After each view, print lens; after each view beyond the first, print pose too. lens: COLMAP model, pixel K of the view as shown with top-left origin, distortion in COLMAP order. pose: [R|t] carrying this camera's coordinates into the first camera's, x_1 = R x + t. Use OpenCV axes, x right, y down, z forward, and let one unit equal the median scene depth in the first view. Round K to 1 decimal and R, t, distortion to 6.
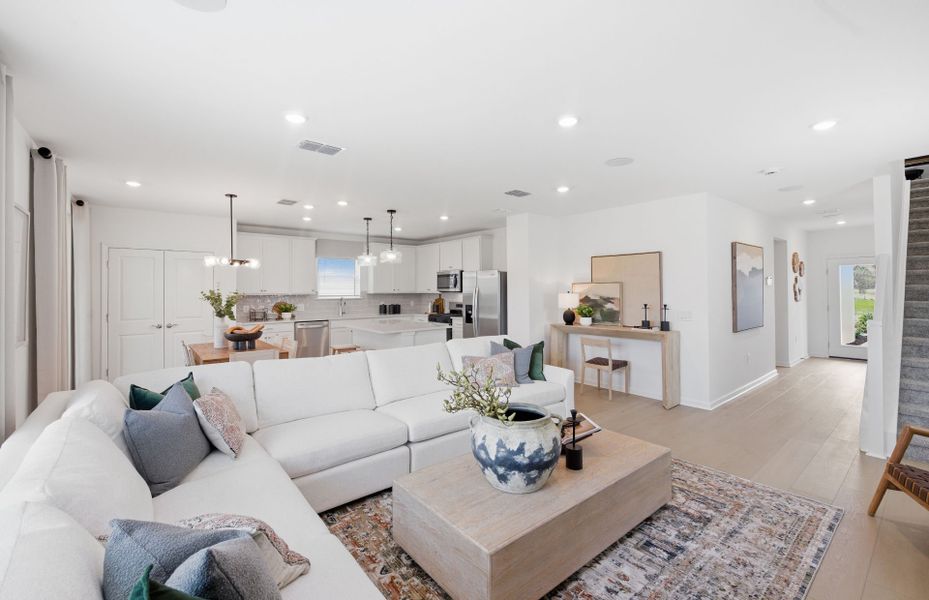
lens RADIAL K [[394.6, 0, 464.2], [0, 394.6, 282.4], [0, 0, 1]] dist [0.000124, 0.000173]
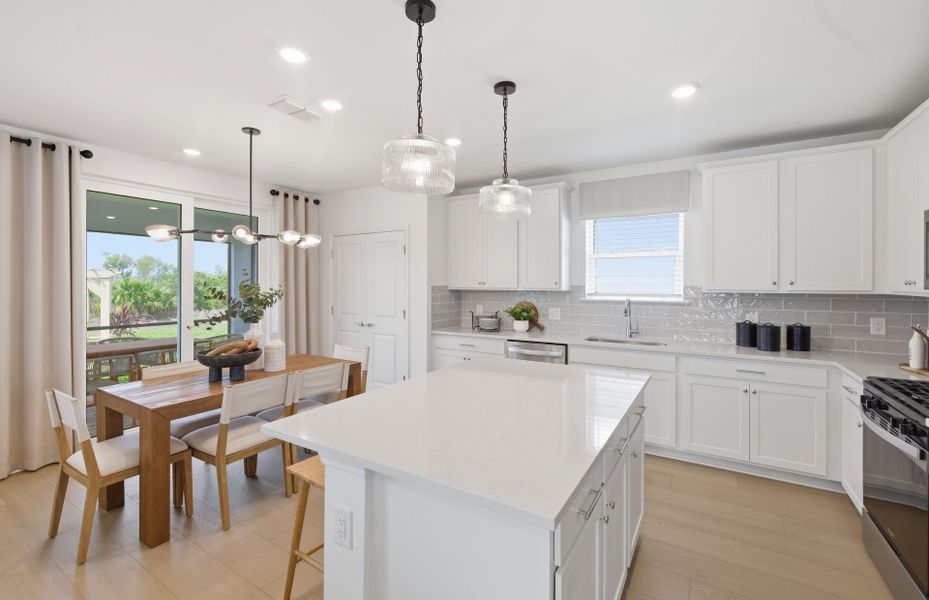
lens RADIAL K [[394.6, 0, 464.2], [0, 394.6, 282.4], [0, 0, 1]] dist [0.000124, 0.000173]
pose [[0.346150, 0.007634, -0.938148, 0.071756], [0.012839, 0.999835, 0.012873, 0.010756], [0.938091, -0.016501, 0.345995, 0.735639]]
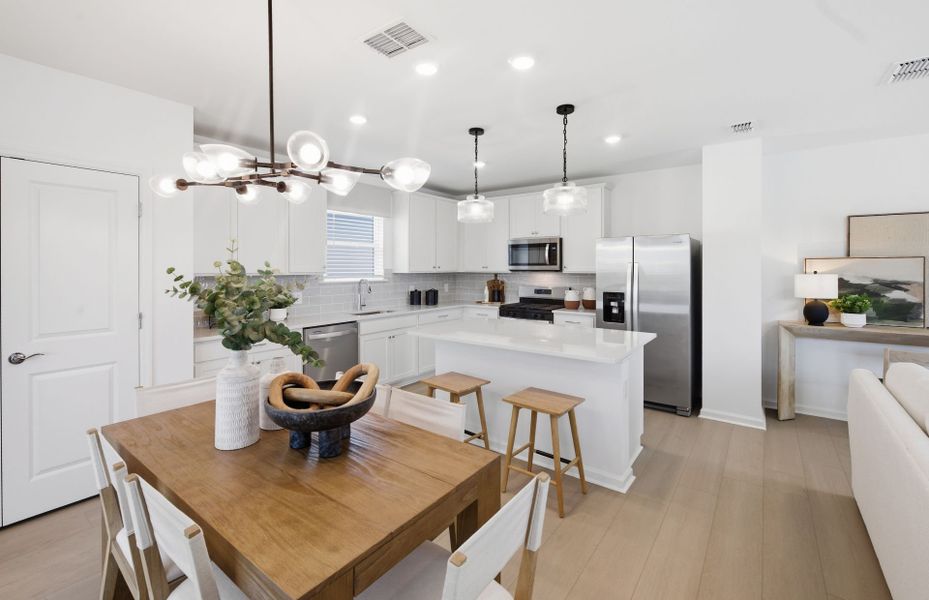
lens RADIAL K [[415.0, 0, 468.1], [0, 415.0, 270.0], [0, 0, 1]] dist [0.014988, 0.000055]
pose [[0.970706, 0.003073, 0.240250, -0.343179], [-0.008895, 0.999692, 0.023152, 0.008895], [-0.240105, -0.024611, 0.970435, 0.406810]]
